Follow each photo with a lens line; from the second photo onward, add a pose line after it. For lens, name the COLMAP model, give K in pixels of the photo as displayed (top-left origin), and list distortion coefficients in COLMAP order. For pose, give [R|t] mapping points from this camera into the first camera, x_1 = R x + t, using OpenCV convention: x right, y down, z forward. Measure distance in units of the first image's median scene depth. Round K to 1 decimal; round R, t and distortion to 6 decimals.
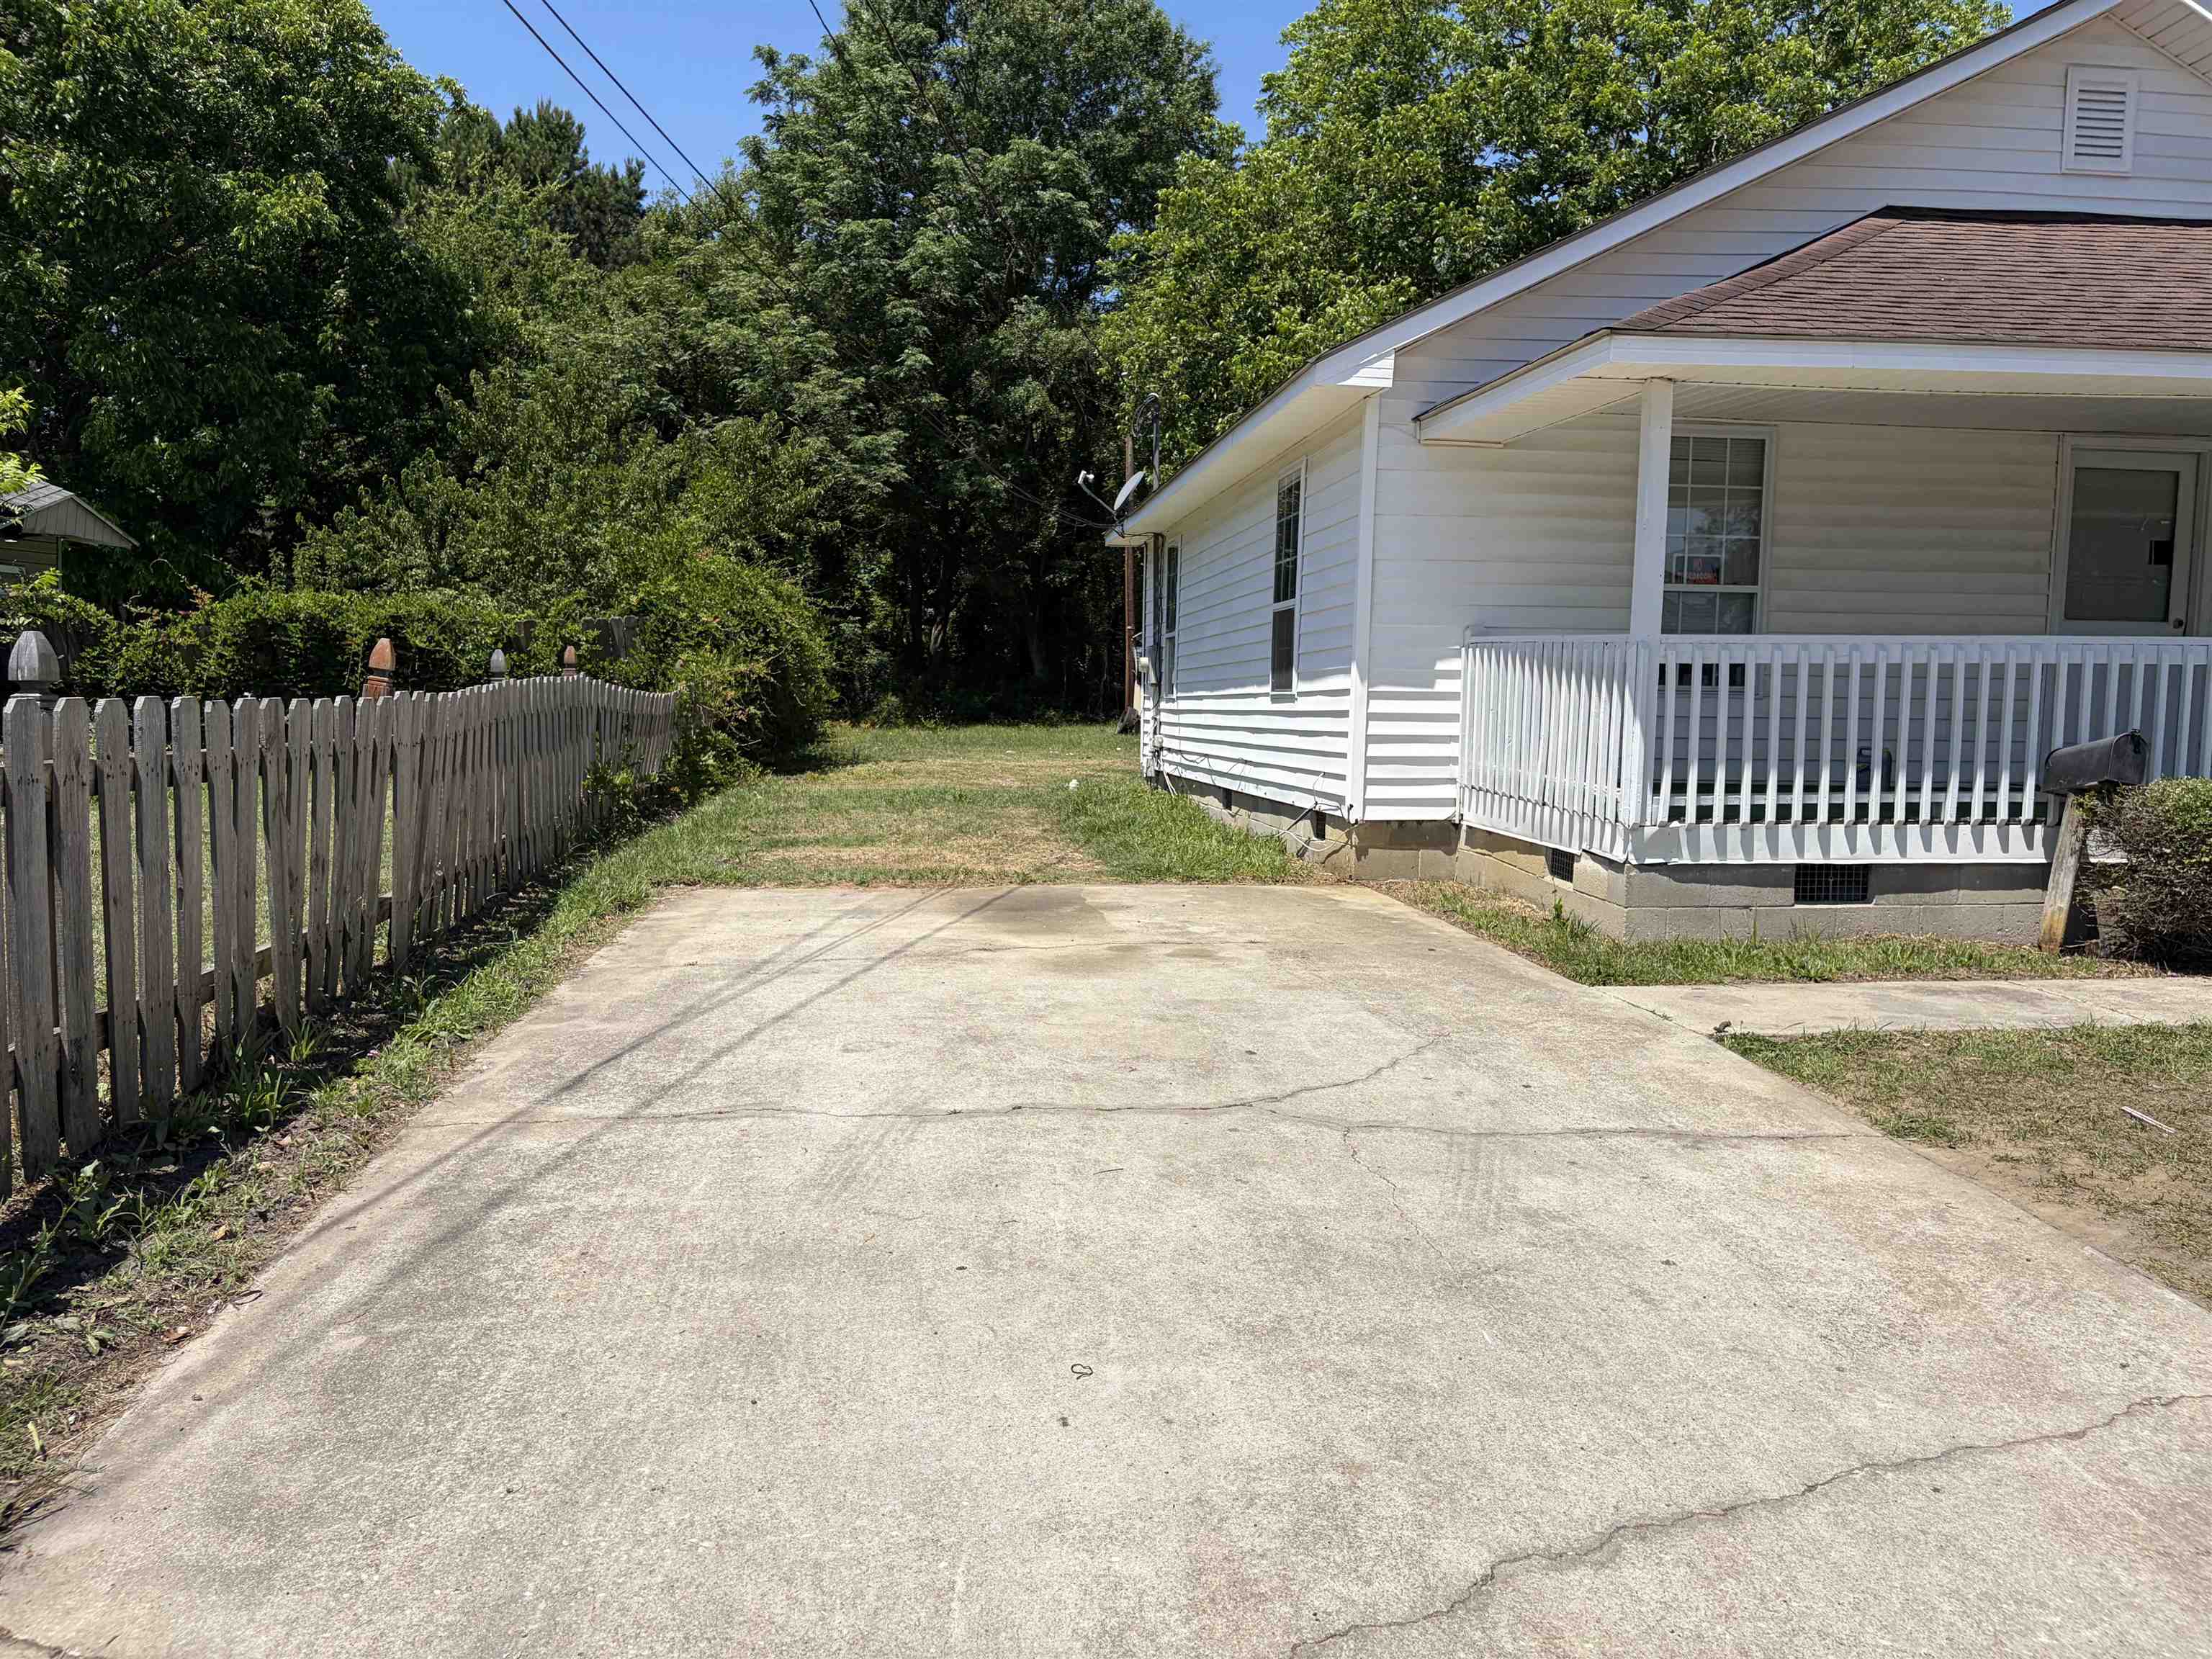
lens RADIAL K [[1689.4, 0, 1106.0], [0, 1689.4, 829.5], [0, 0, 1]] dist [0.036964, -0.042850]
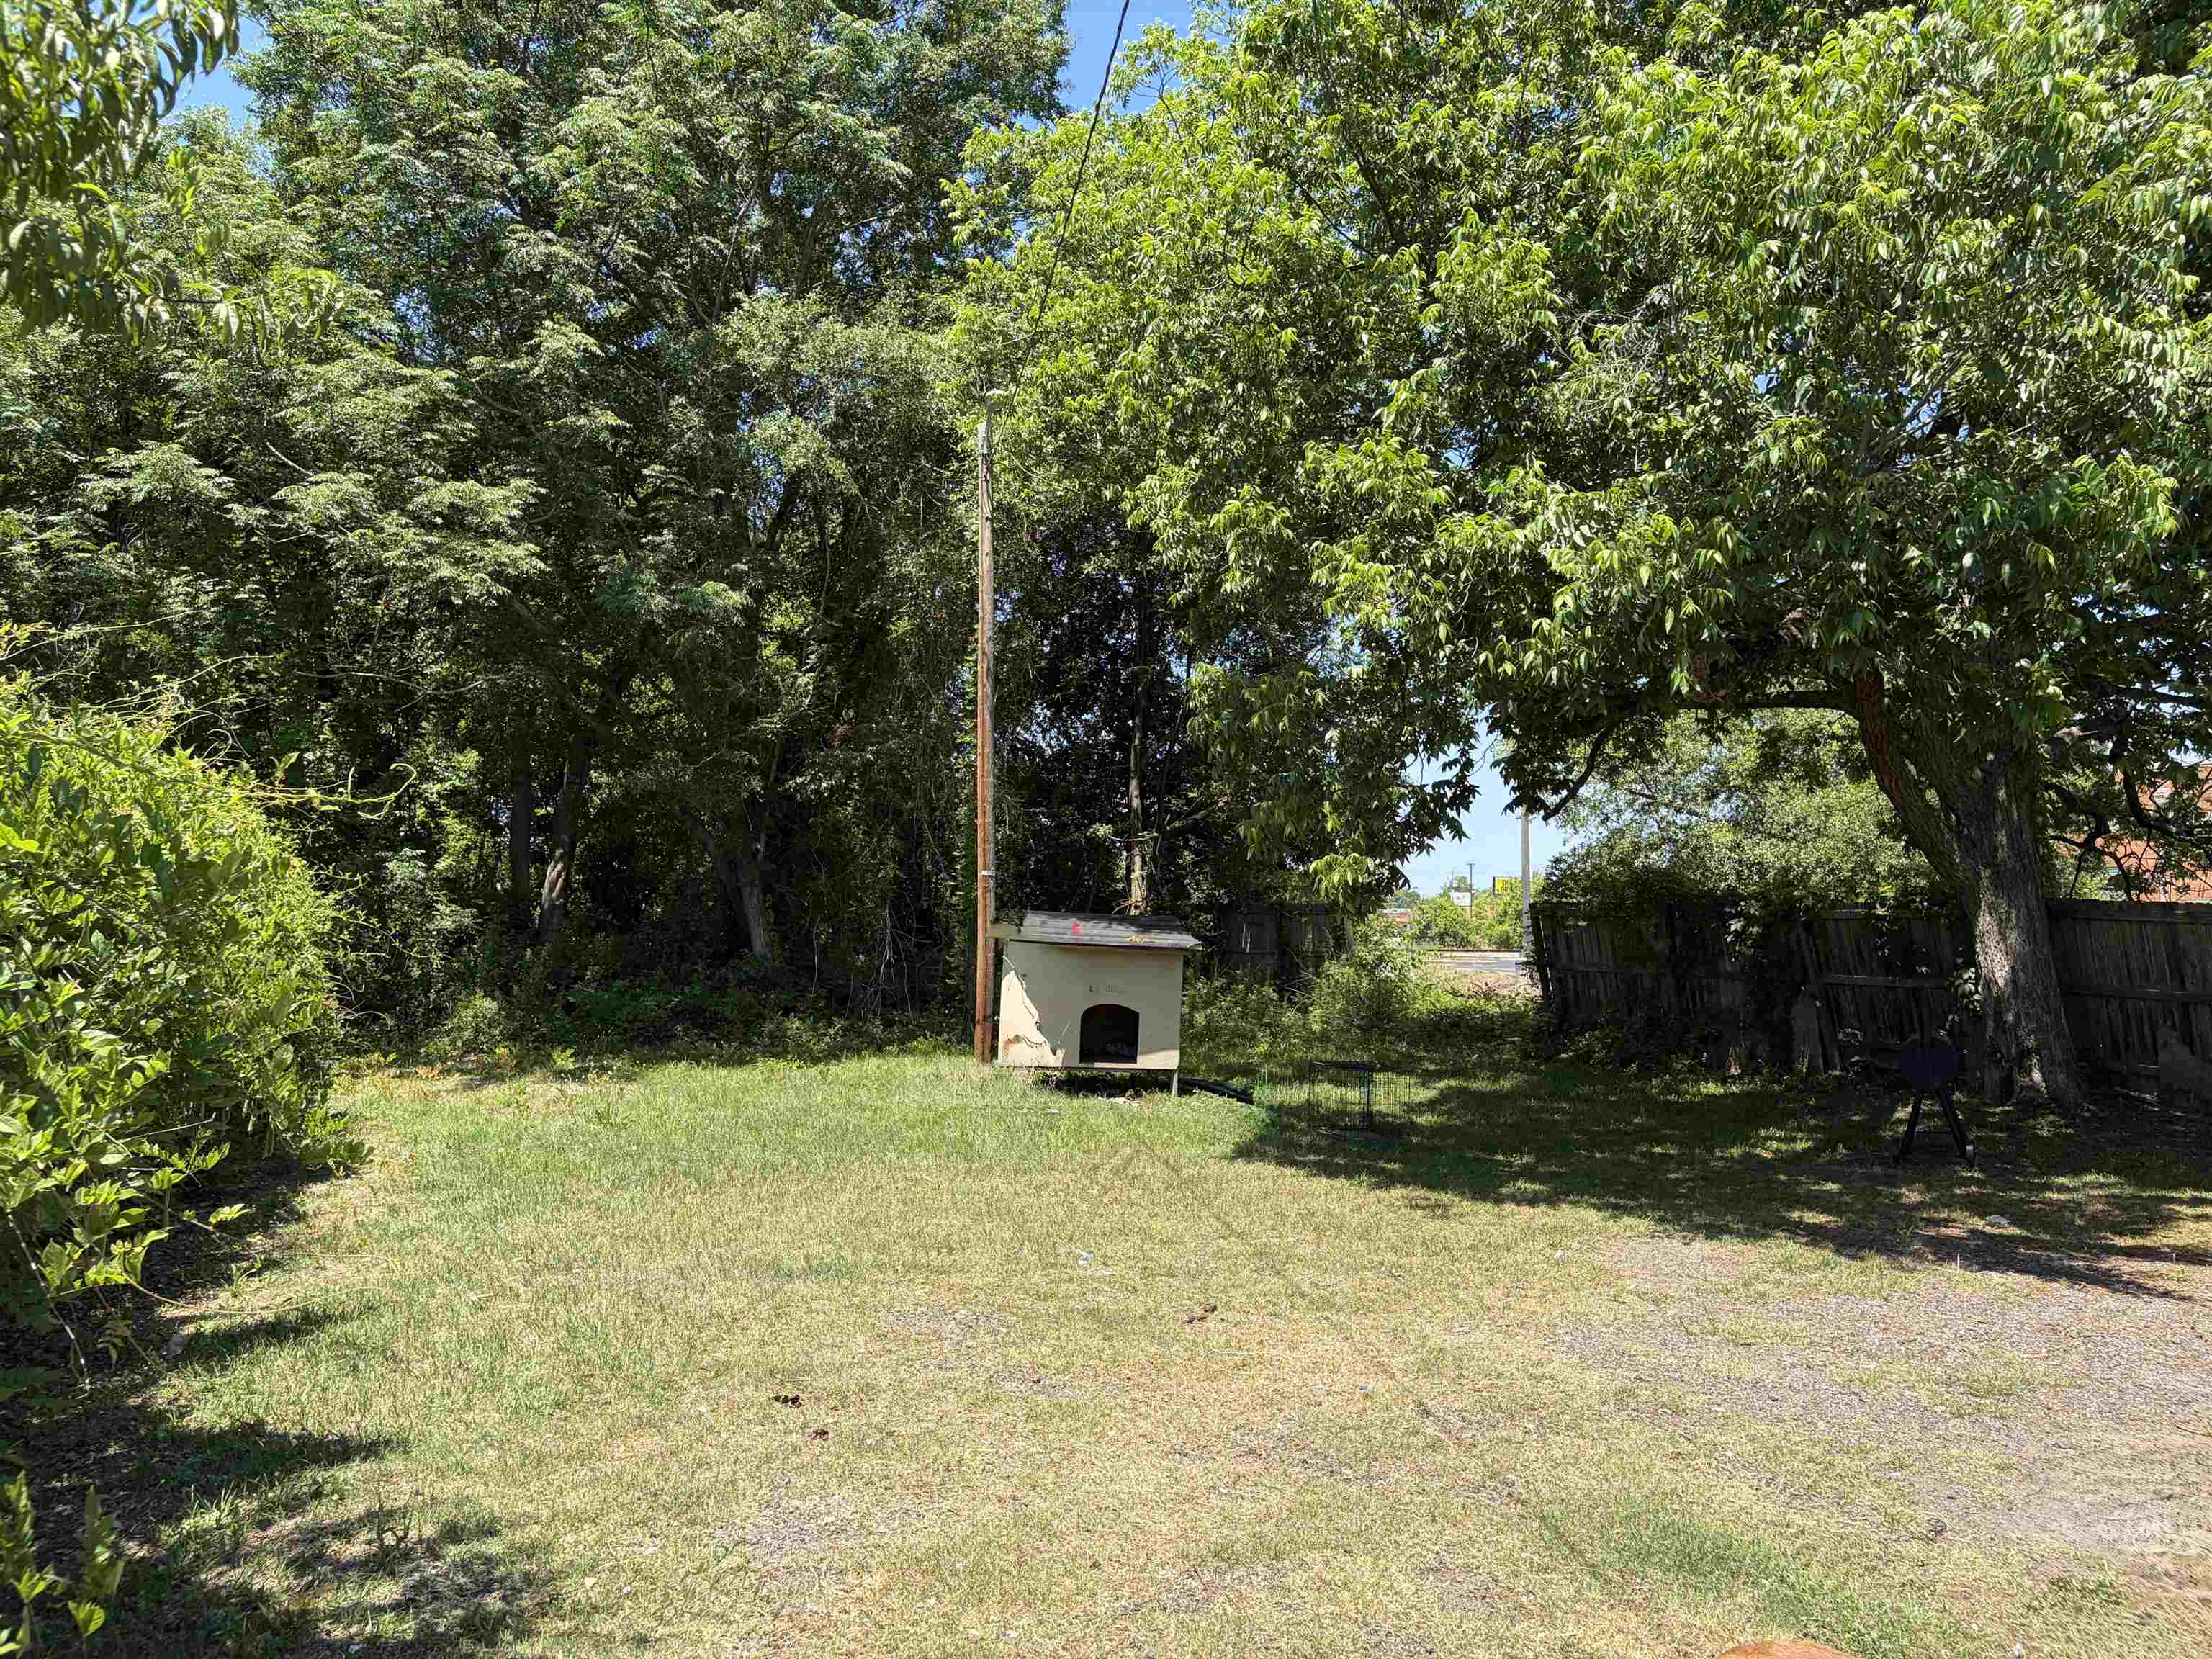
lens RADIAL K [[1689.4, 0, 1106.0], [0, 1689.4, 829.5], [0, 0, 1]] dist [0.036964, -0.042850]
pose [[0.970780, 0.012619, 0.239640, -0.092641], [0.020328, 0.990703, -0.134516, -0.079098], [-0.239109, 0.135457, 0.961498, 0.609615]]
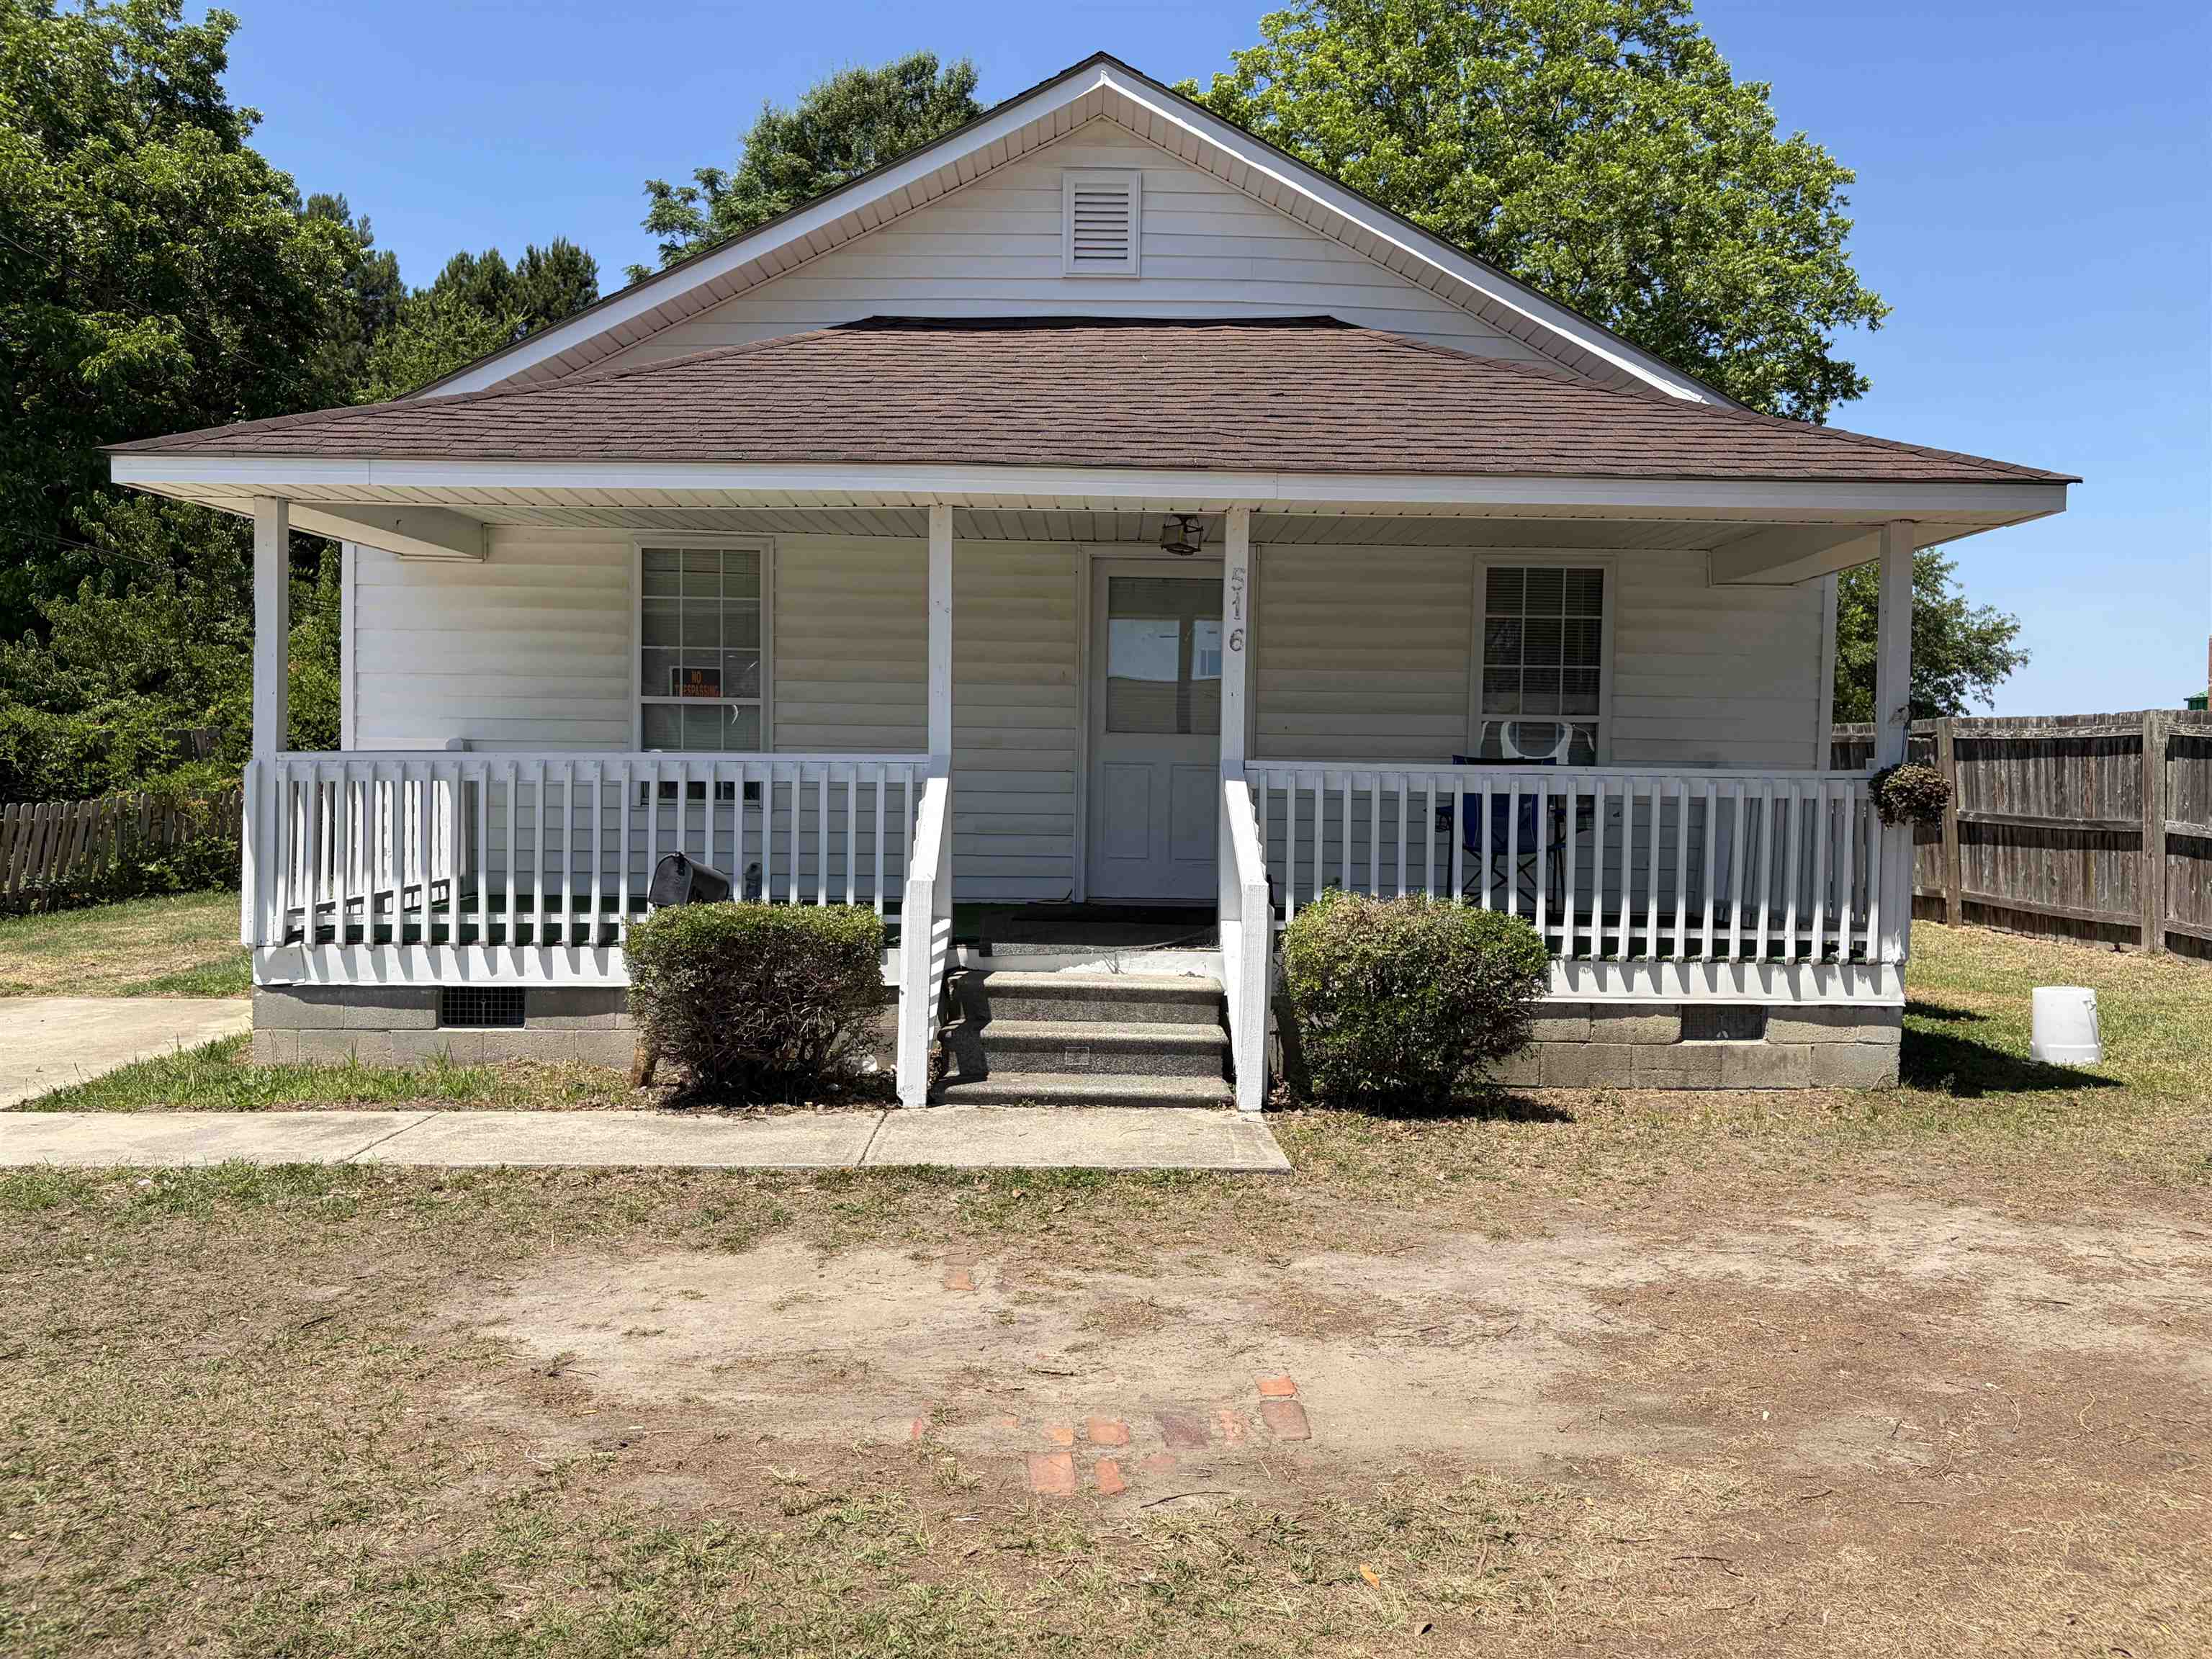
lens RADIAL K [[1689.4, 0, 1106.0], [0, 1689.4, 829.5], [0, 0, 1]] dist [0.036964, -0.042850]
pose [[0.994267, 0.001462, -0.106919, 0.247236], [-0.007710, 0.998284, -0.058047, -0.004309], [0.106650, 0.058538, 0.992572, 0.019109]]
